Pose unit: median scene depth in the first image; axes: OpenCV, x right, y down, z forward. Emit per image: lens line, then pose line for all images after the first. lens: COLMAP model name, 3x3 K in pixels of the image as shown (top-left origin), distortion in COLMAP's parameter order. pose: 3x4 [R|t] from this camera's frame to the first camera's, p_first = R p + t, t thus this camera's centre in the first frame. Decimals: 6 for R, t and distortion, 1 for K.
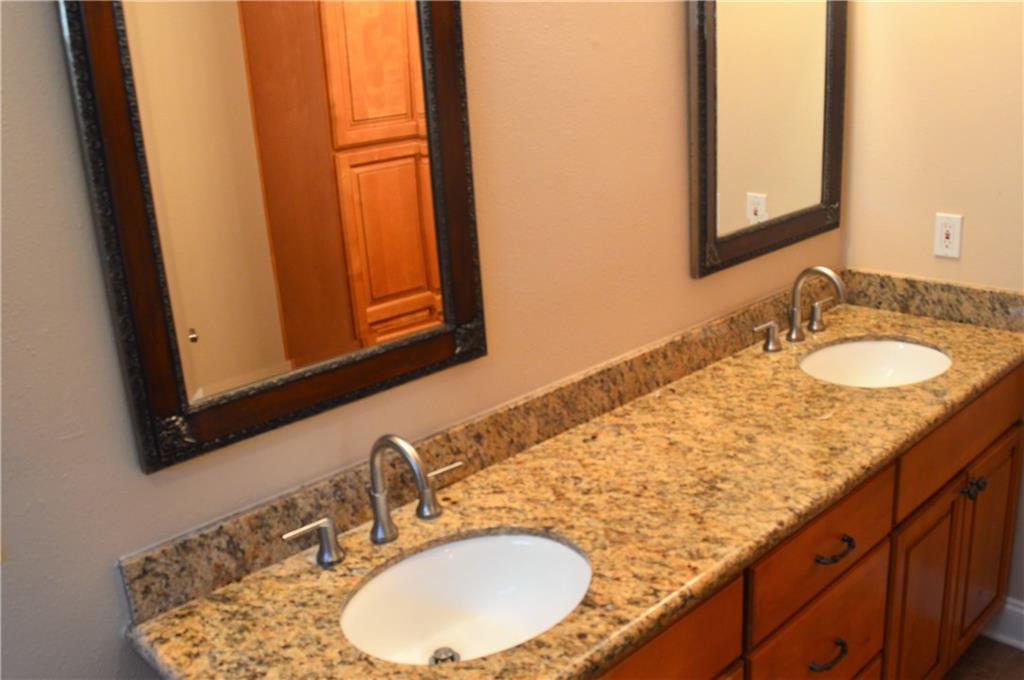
lens RADIAL K [[949.7, 0, 512.0], [0, 949.7, 340.0], [0, 0, 1]] dist [-0.080606, 0.014035]
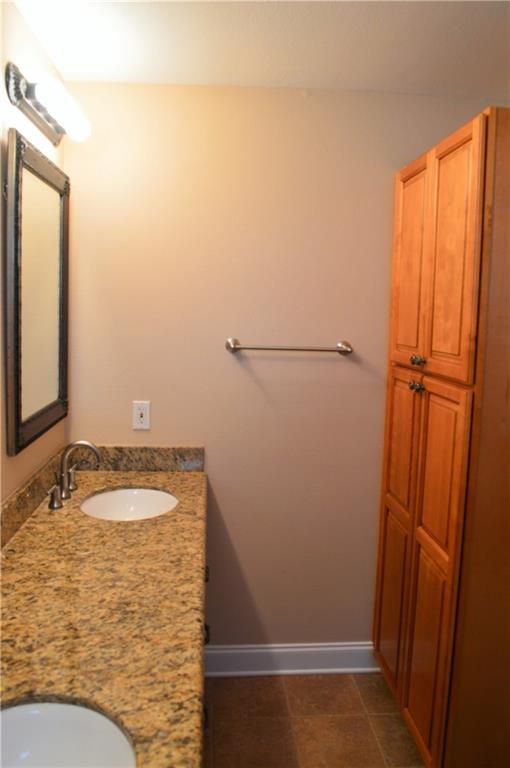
lens RADIAL K [[618.6, 0, 255.0], [0, 618.6, 384.0], [0, 0, 1]] dist [-0.089753, 0.010598]
pose [[0.629795, -0.007522, 0.776725, -0.232178], [0.170965, 0.976774, -0.129165, -0.000145], [-0.757713, 0.214140, 0.616453, 0.269159]]
